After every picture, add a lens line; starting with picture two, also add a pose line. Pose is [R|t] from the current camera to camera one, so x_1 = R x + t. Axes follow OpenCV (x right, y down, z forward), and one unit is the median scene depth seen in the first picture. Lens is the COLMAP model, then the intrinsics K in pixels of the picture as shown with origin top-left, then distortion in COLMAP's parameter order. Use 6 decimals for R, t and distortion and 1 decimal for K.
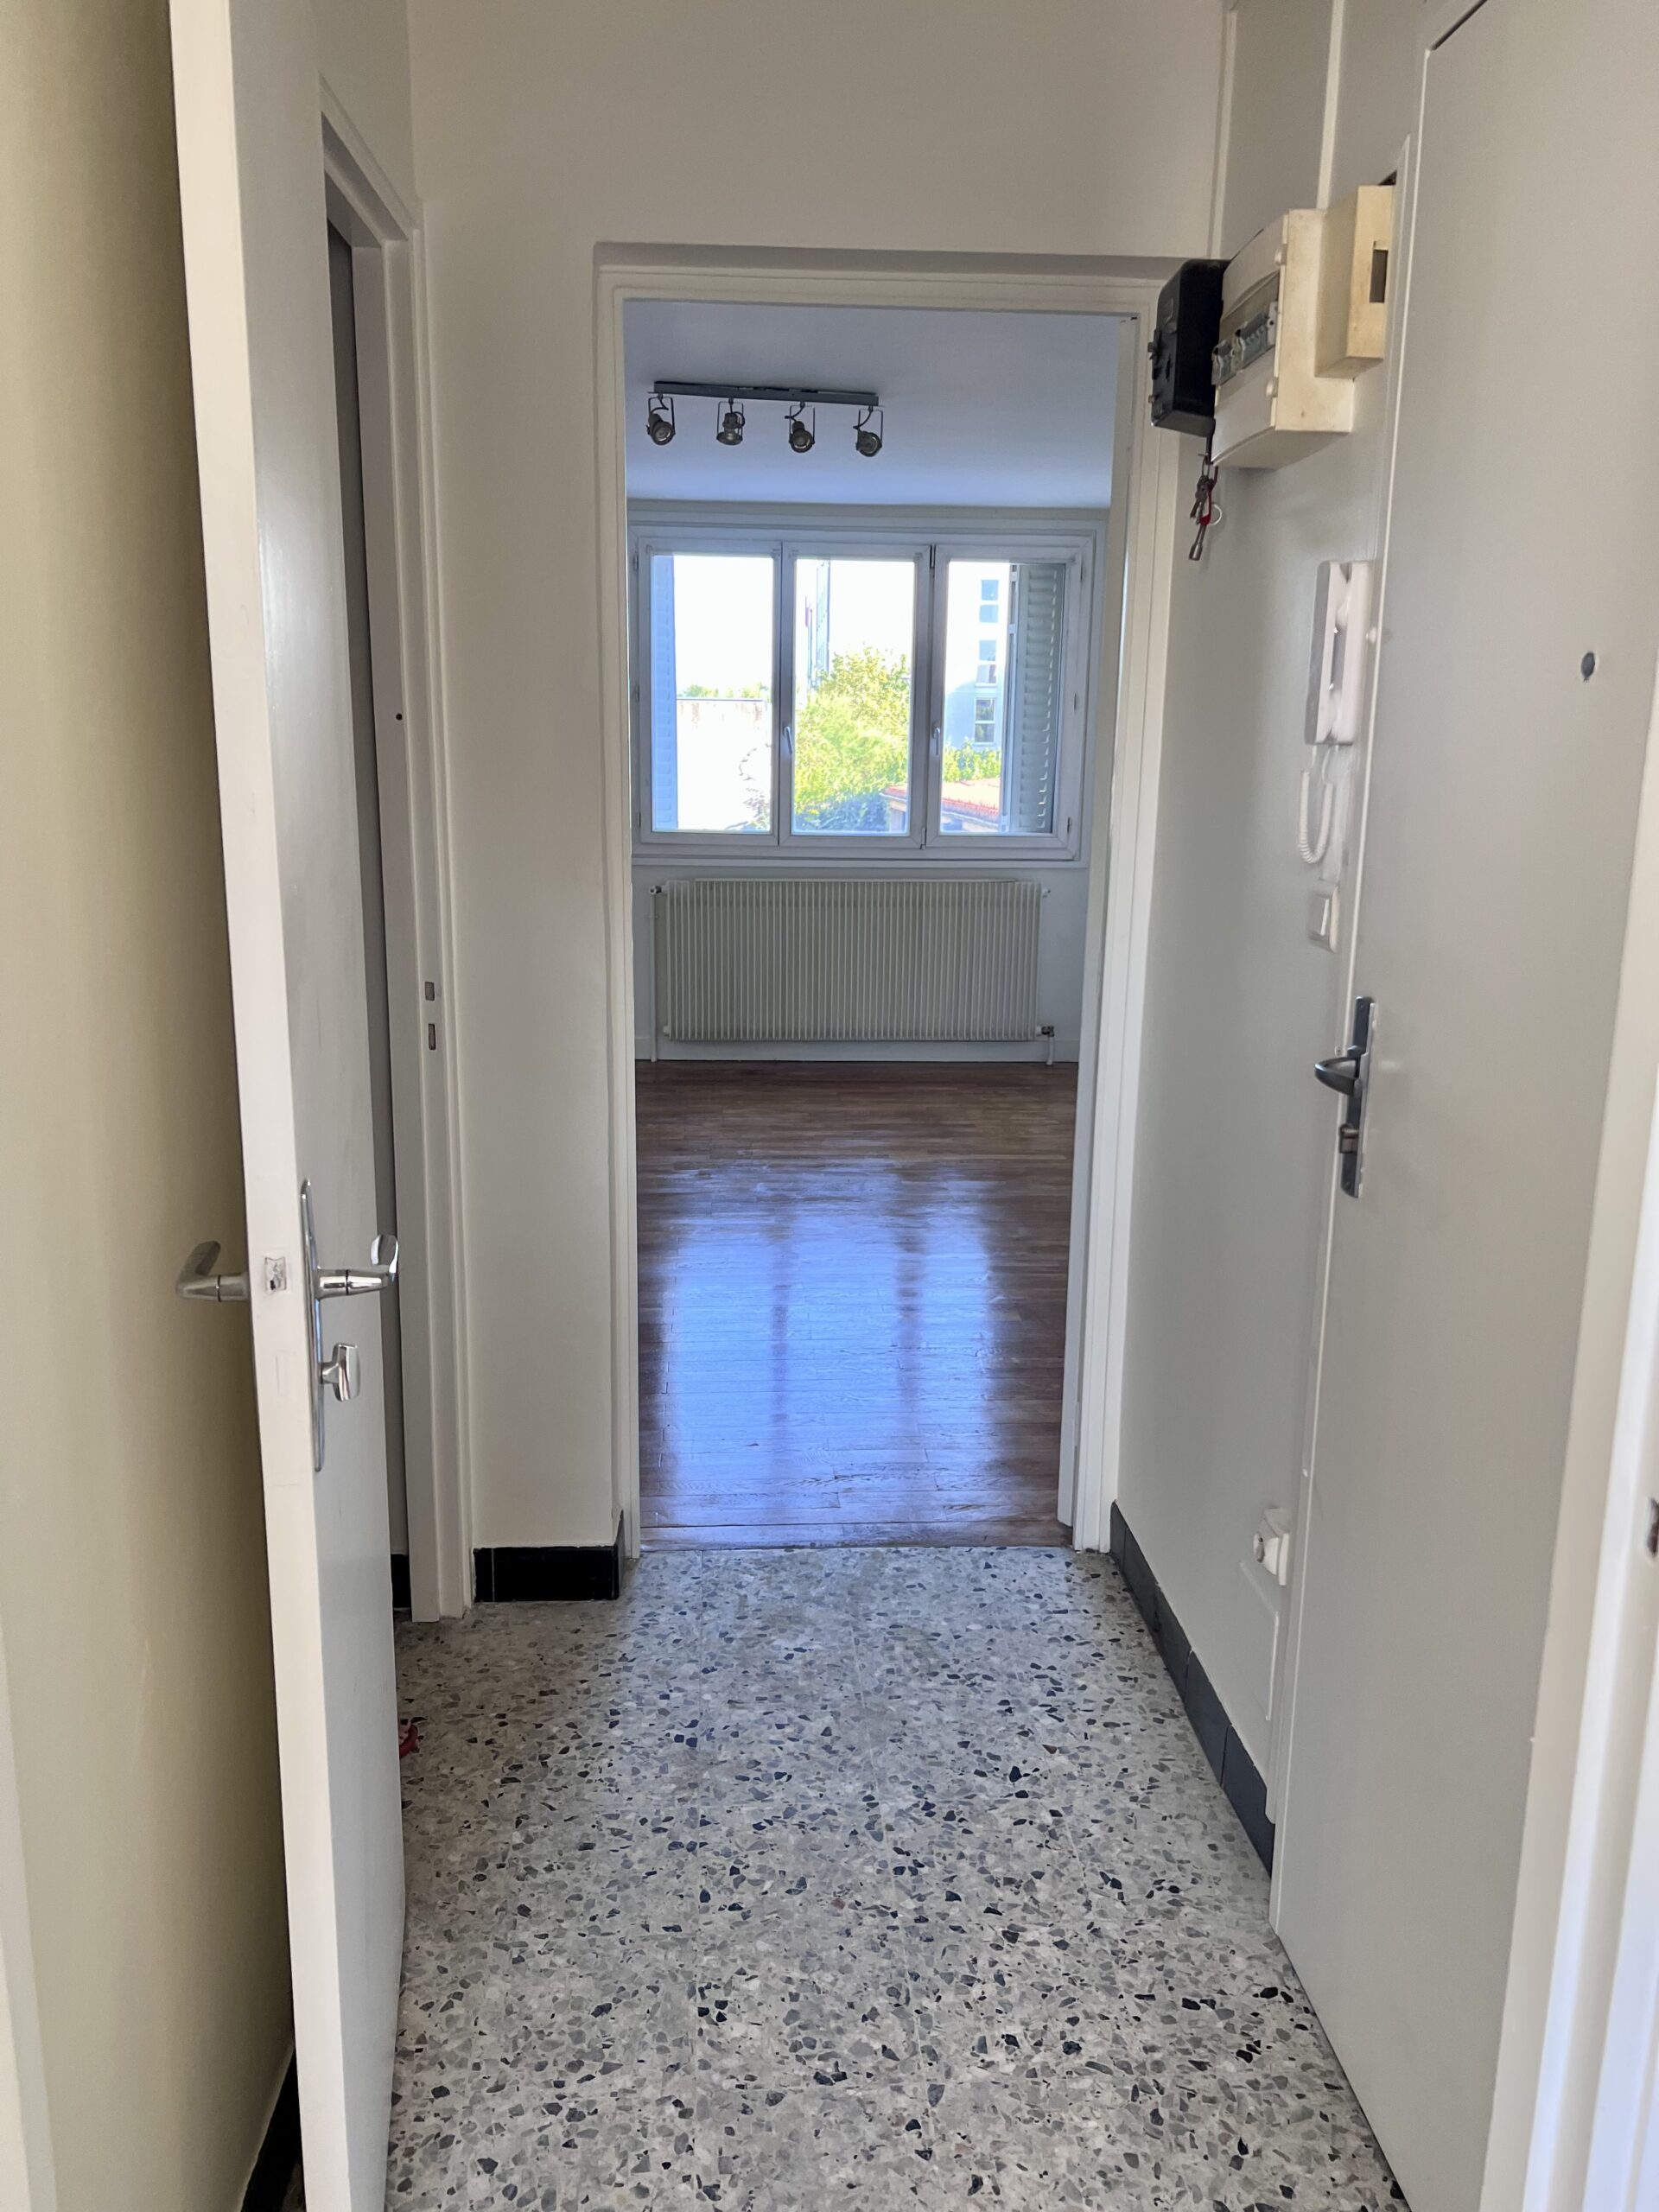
lens RADIAL K [[1705.4, 0, 829.5], [0, 1705.4, 1106.0], [0, 0, 1]] dist [0.096588, -0.001135]
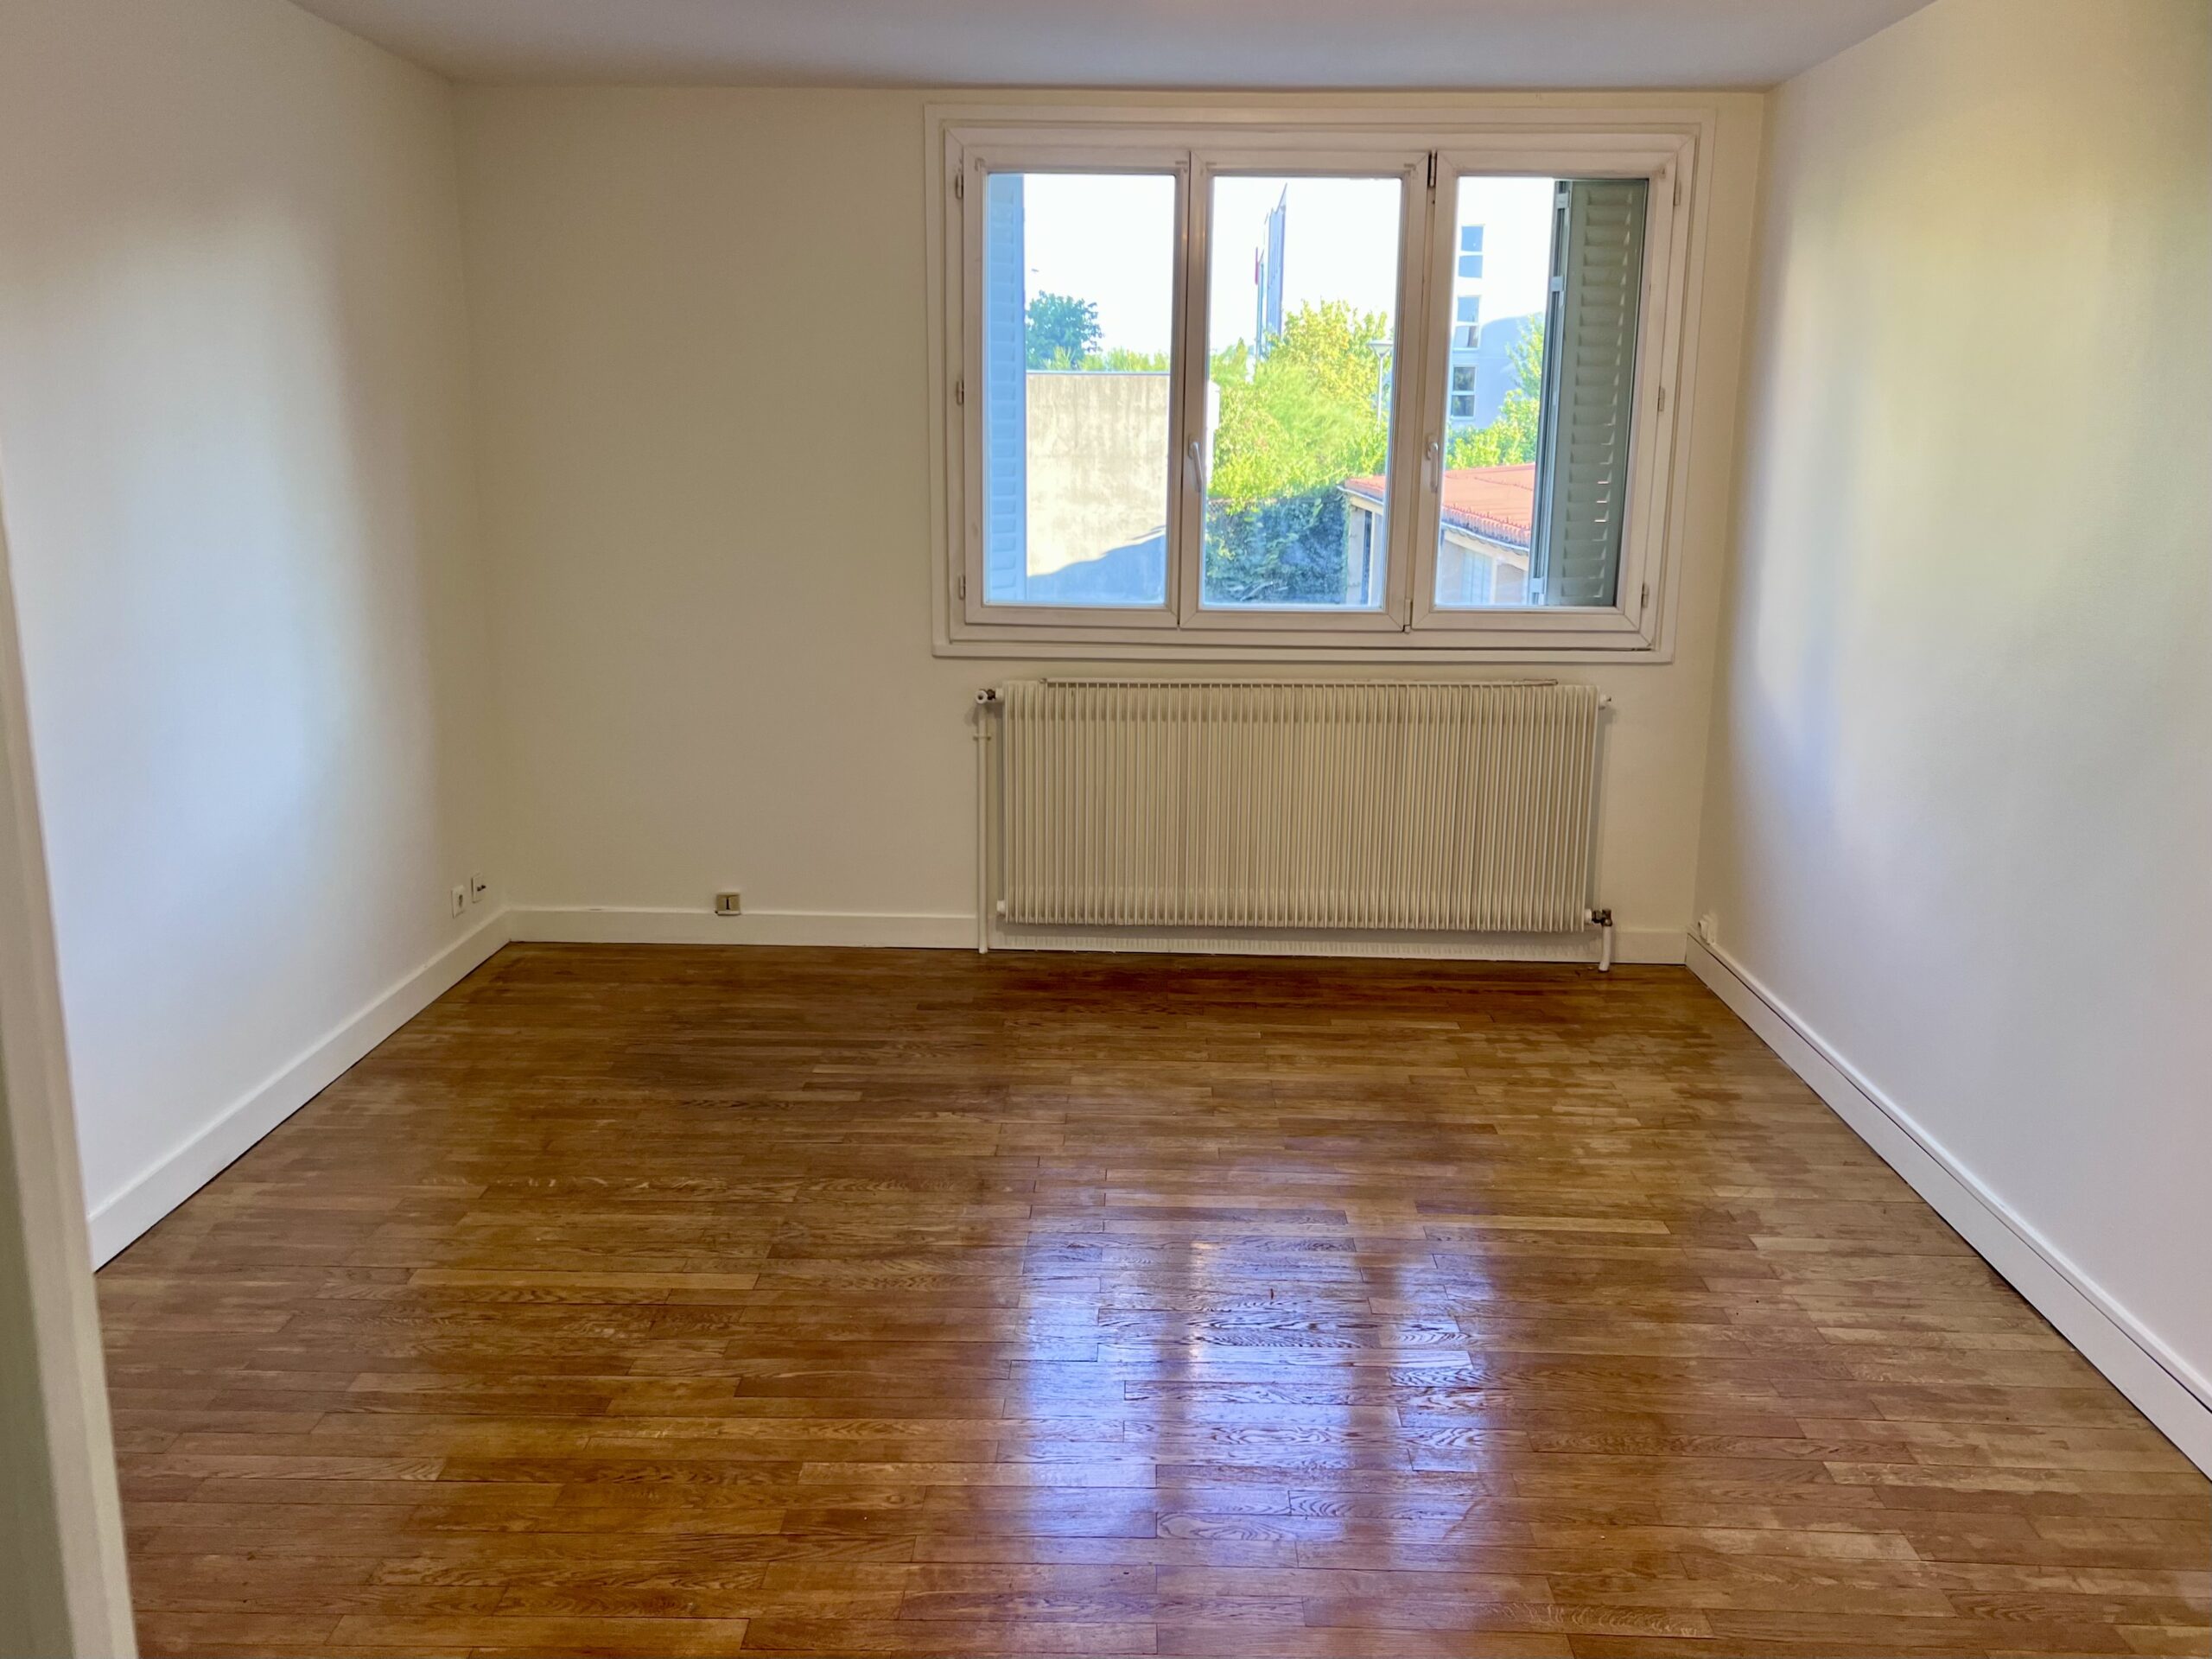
lens RADIAL K [[1910.8, 0, 1106.0], [0, 1910.8, 829.5], [0, 0, 1]] dist [0.049549, 0.000791]
pose [[0.996014, 0.016646, -0.087636, 0.007103], [-0.016260, 0.999855, 0.005117, -0.079871], [0.087708, -0.003672, 0.996139, 0.287635]]
